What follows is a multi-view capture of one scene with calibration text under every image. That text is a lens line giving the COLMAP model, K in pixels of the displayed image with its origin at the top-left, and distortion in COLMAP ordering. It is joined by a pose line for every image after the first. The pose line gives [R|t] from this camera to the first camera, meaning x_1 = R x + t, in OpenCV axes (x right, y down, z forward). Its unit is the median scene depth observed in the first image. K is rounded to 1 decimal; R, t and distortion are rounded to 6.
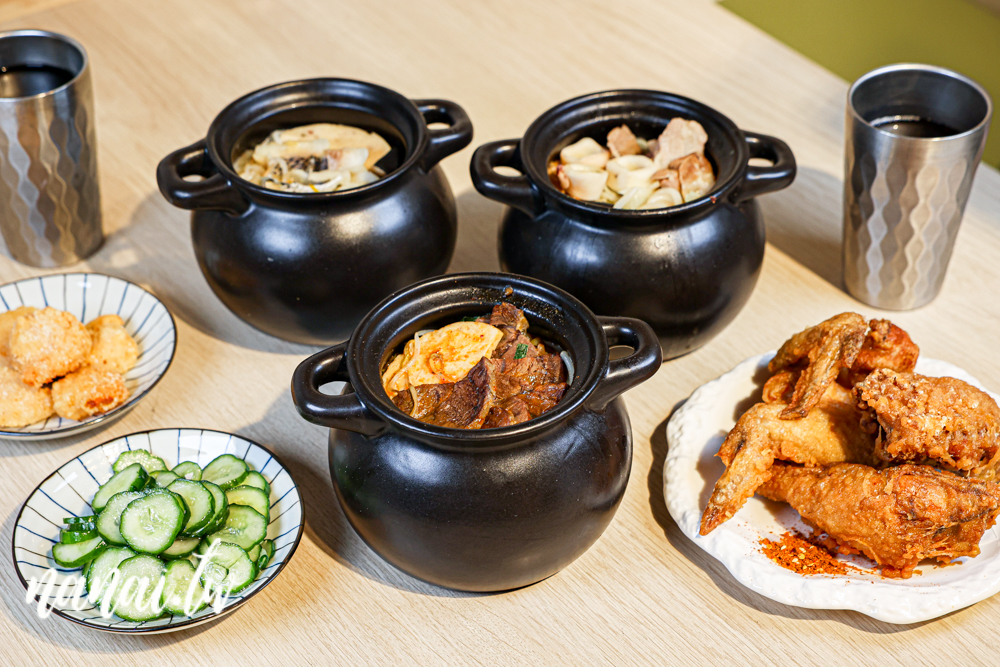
lens RADIAL K [[1918.3, 0, 499.8], [0, 1918.3, 333.9], [0, 0, 1]] dist [-0.150143, 0.000000]
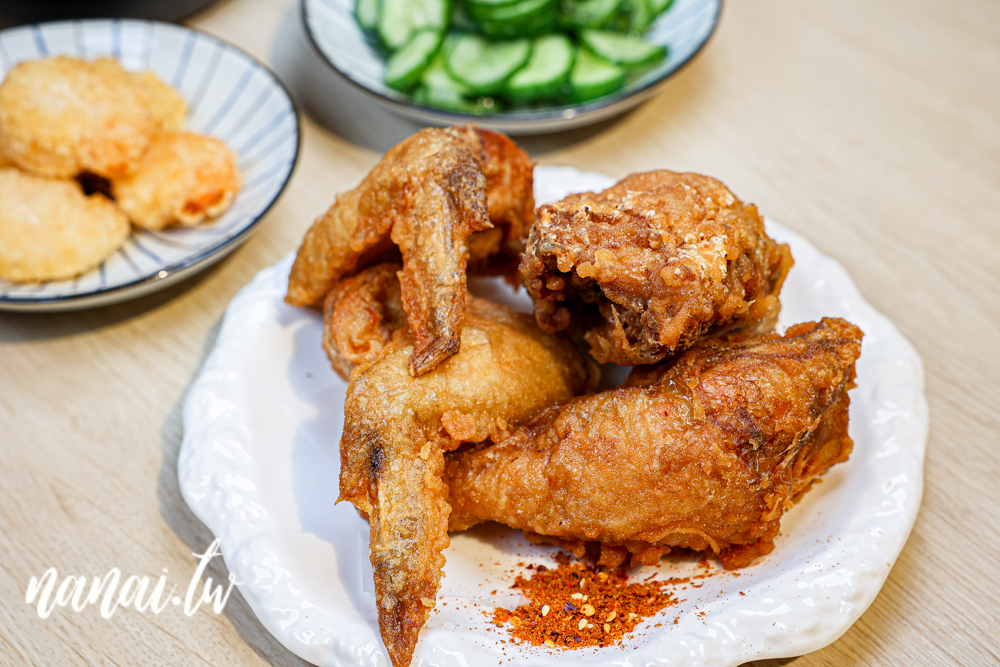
lens RADIAL K [[1918.3, 0, 501.1], [0, 1918.3, 331.6], [0, 0, 1]] dist [-0.150143, 0.000000]
pose [[0.809058, -0.404511, 0.426376, -0.042391], [0.384448, 0.912975, 0.136658, -0.025780], [-0.444551, 0.053355, 0.894163, 0.558822]]
